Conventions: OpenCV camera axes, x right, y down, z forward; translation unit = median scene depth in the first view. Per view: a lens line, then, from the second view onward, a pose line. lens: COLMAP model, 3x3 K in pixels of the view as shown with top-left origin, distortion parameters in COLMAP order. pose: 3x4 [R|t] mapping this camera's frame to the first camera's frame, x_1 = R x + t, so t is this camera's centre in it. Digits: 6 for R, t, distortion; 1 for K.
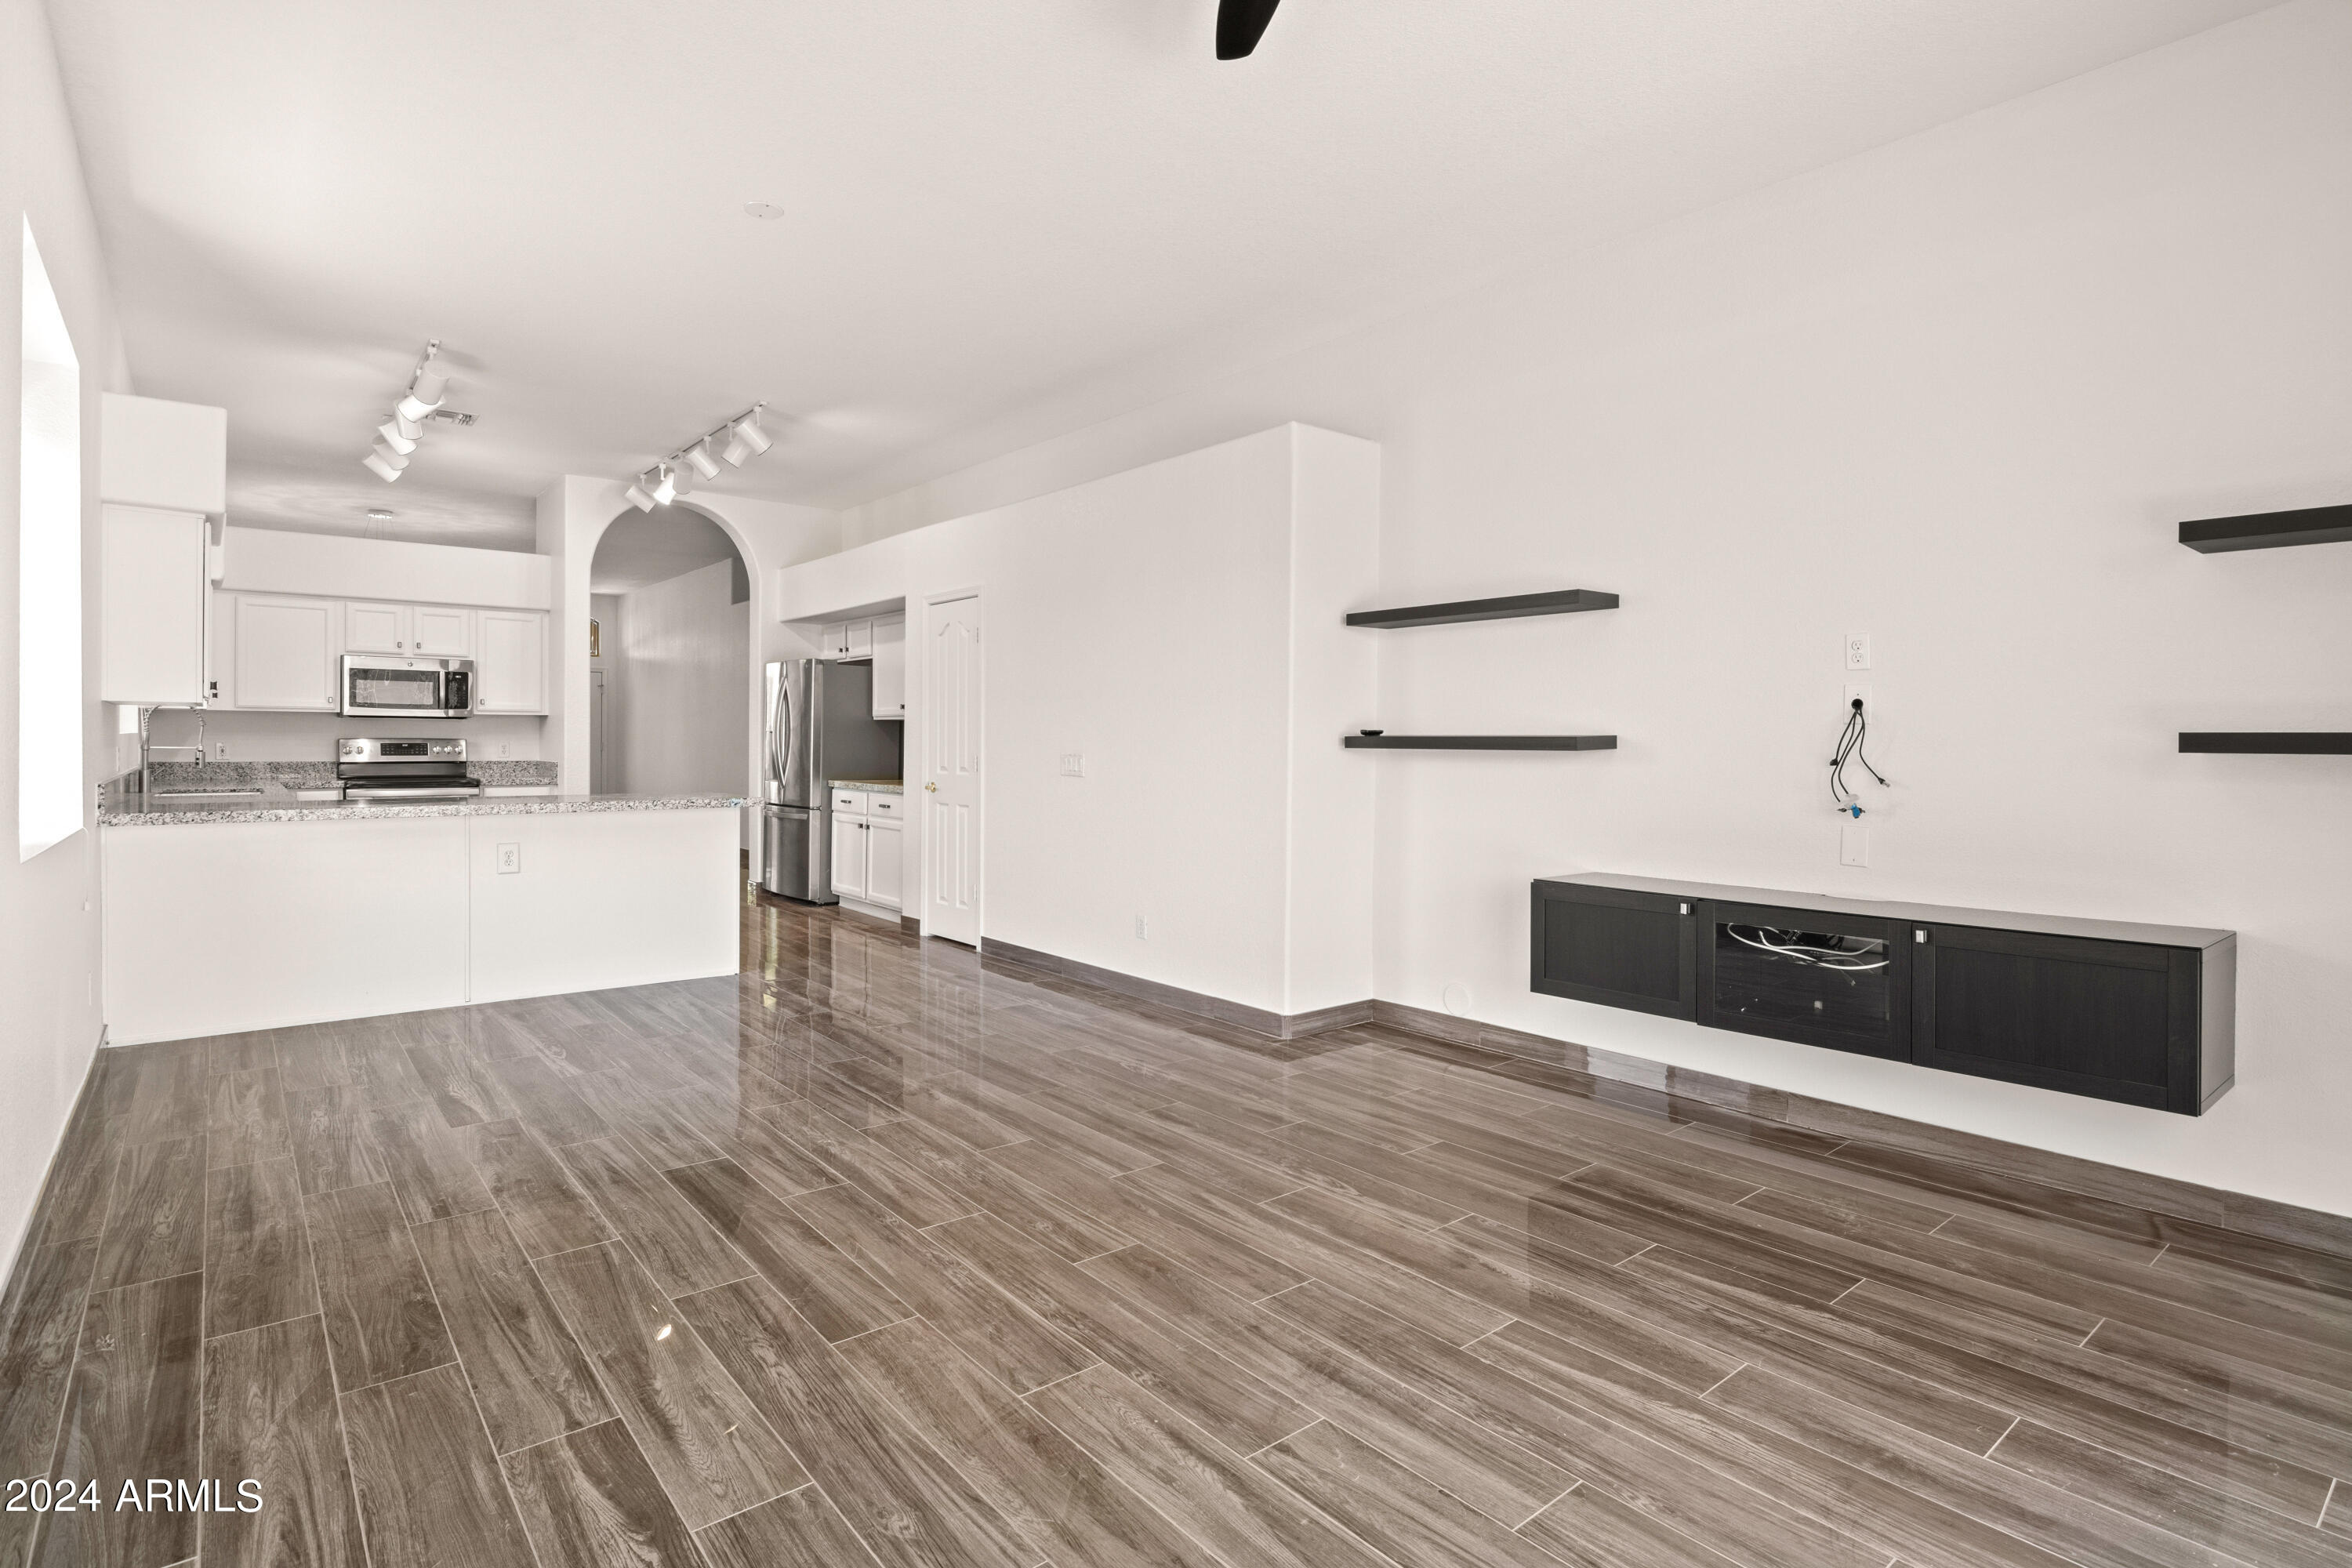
lens RADIAL K [[1166.0, 0, 1184.9], [0, 1166.0, 749.5], [0, 0, 1]] dist [-0.004600, 0.000163]
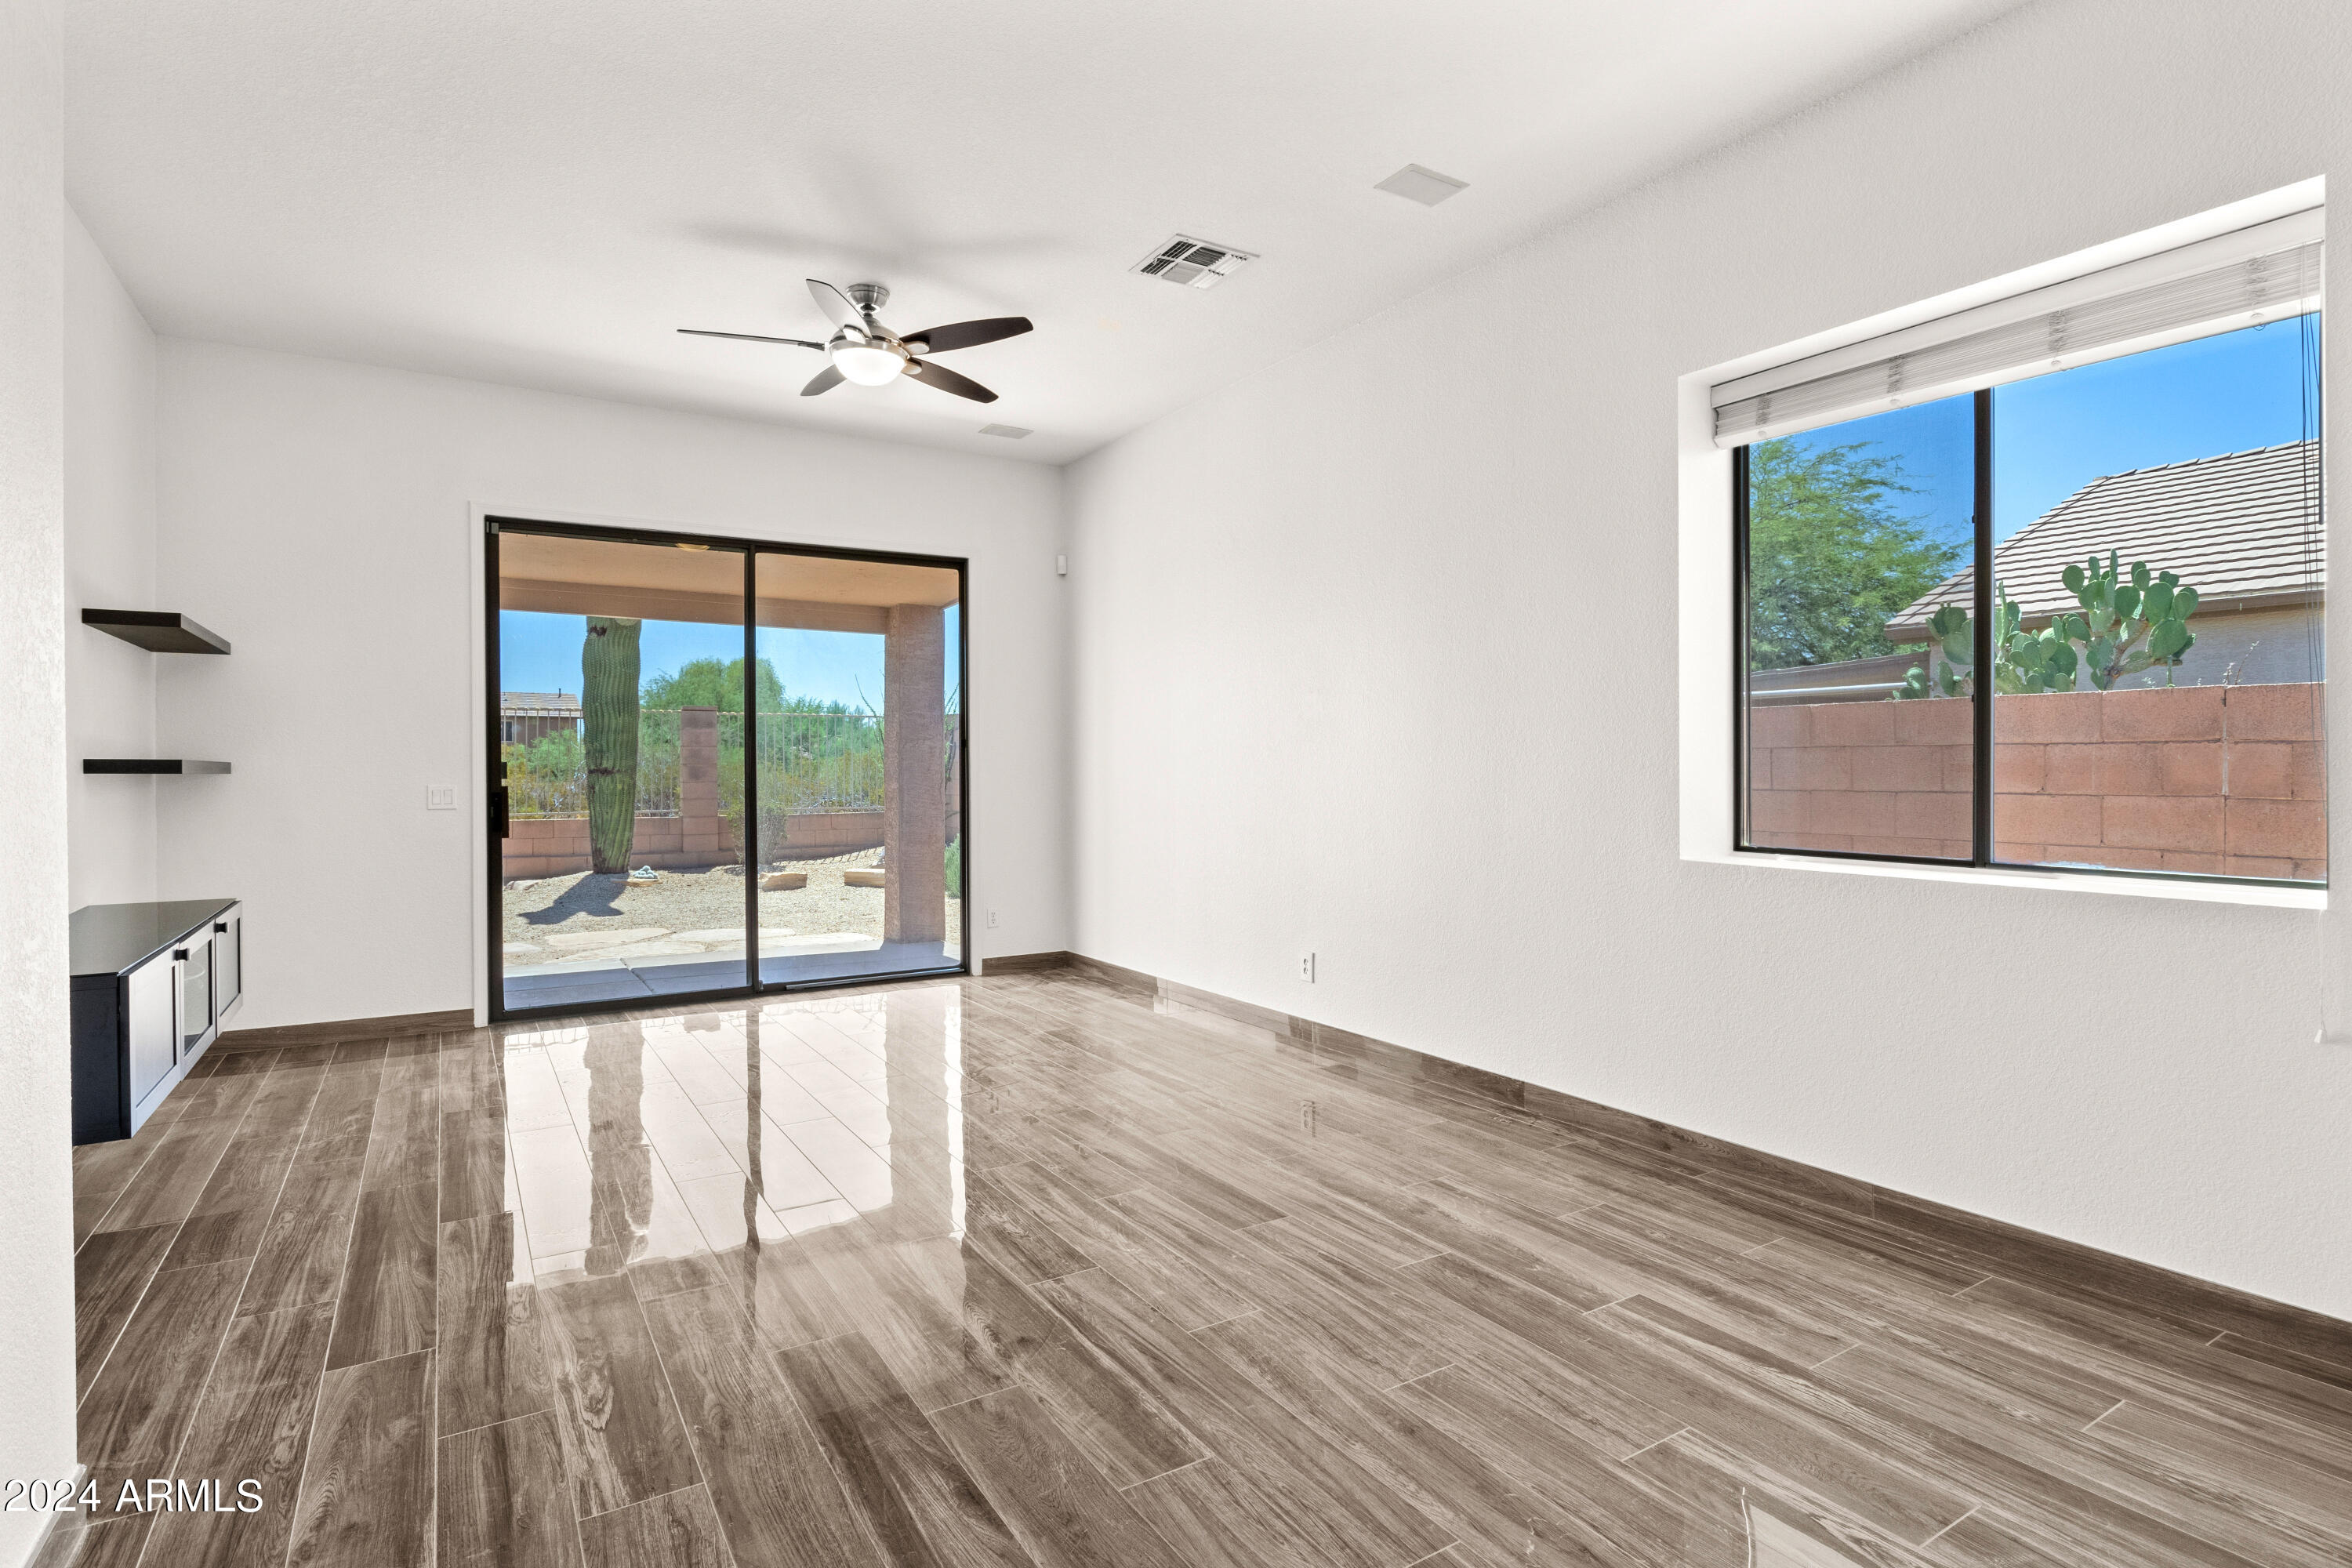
lens RADIAL K [[1169.0, 0, 1208.5], [0, 1169.0, 775.2], [0, 0, 1]] dist [-0.005604, -0.000695]
pose [[-0.993933, -0.002699, 0.109951, -0.424658], [-0.001224, 0.999908, 0.013479, -0.013556], [-0.109977, 0.013263, -0.993846, 1.706106]]
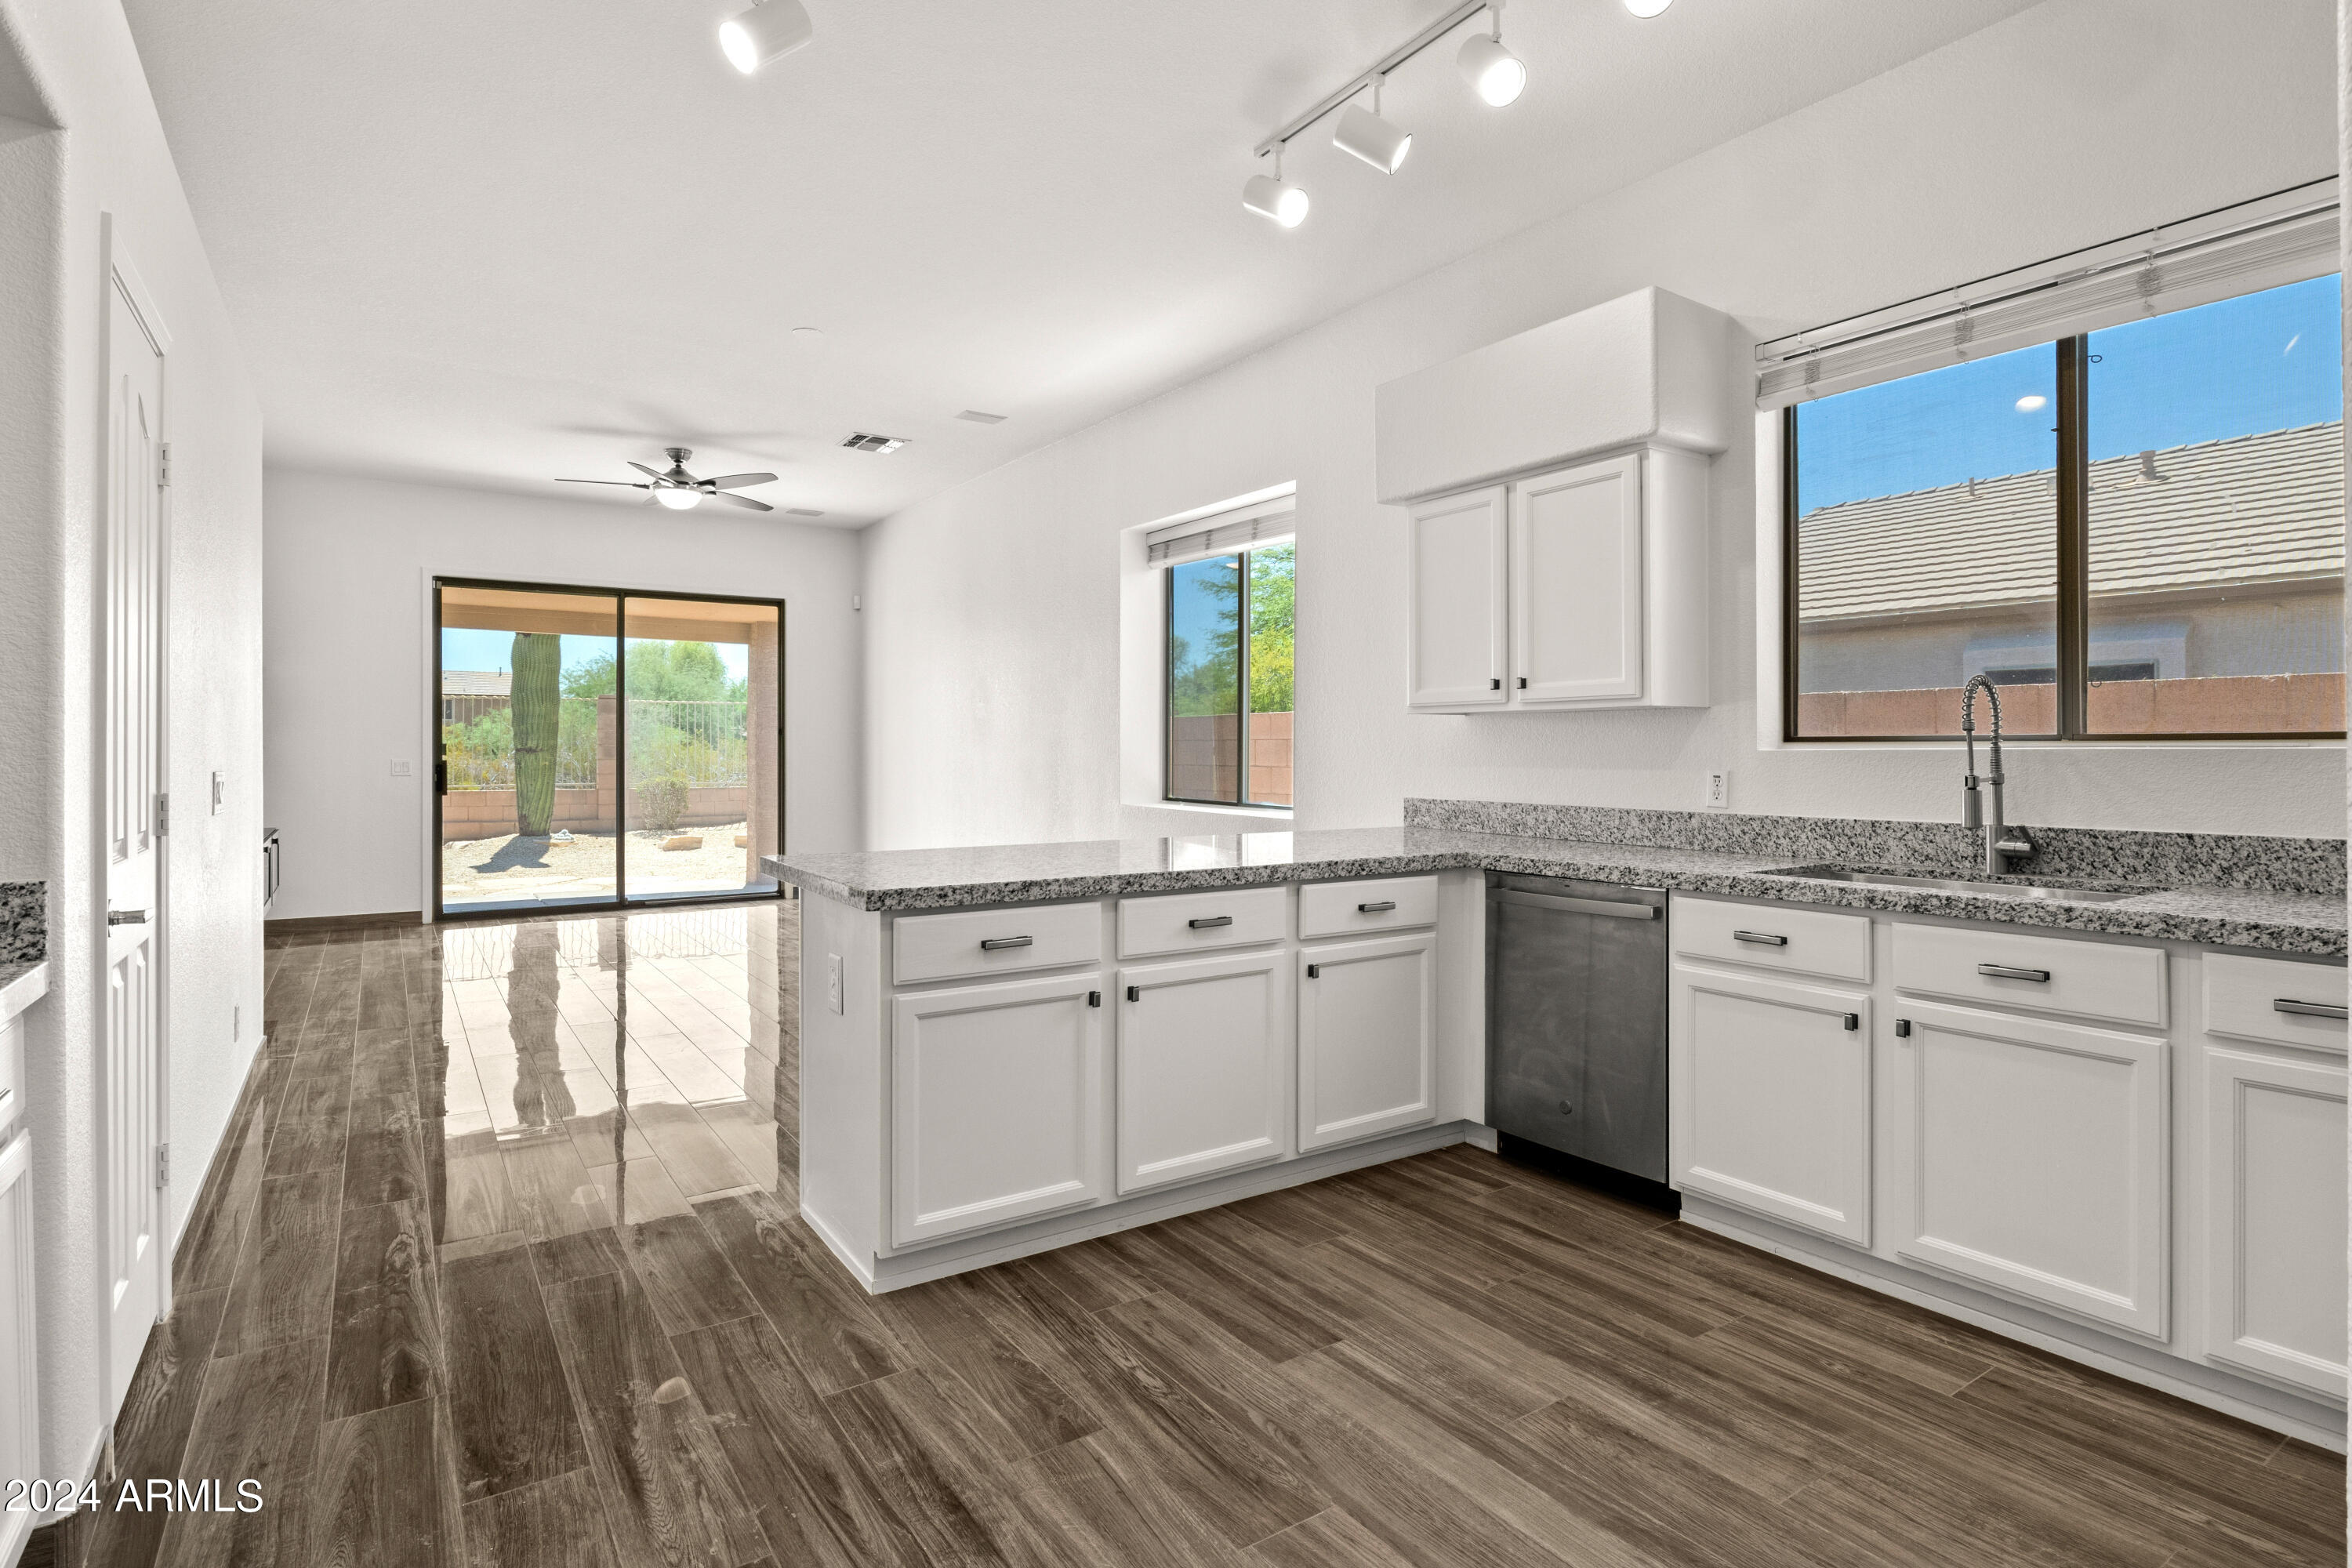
lens RADIAL K [[1166.0, 0, 1184.9], [0, 1166.0, 749.5], [0, 0, 1]] dist [-0.004600, 0.000163]
pose [[-0.996221, -0.006939, 0.086575, -0.962464], [-0.006315, 0.999952, 0.007474, -0.024456], [-0.086623, 0.006899, -0.996217, 2.409455]]
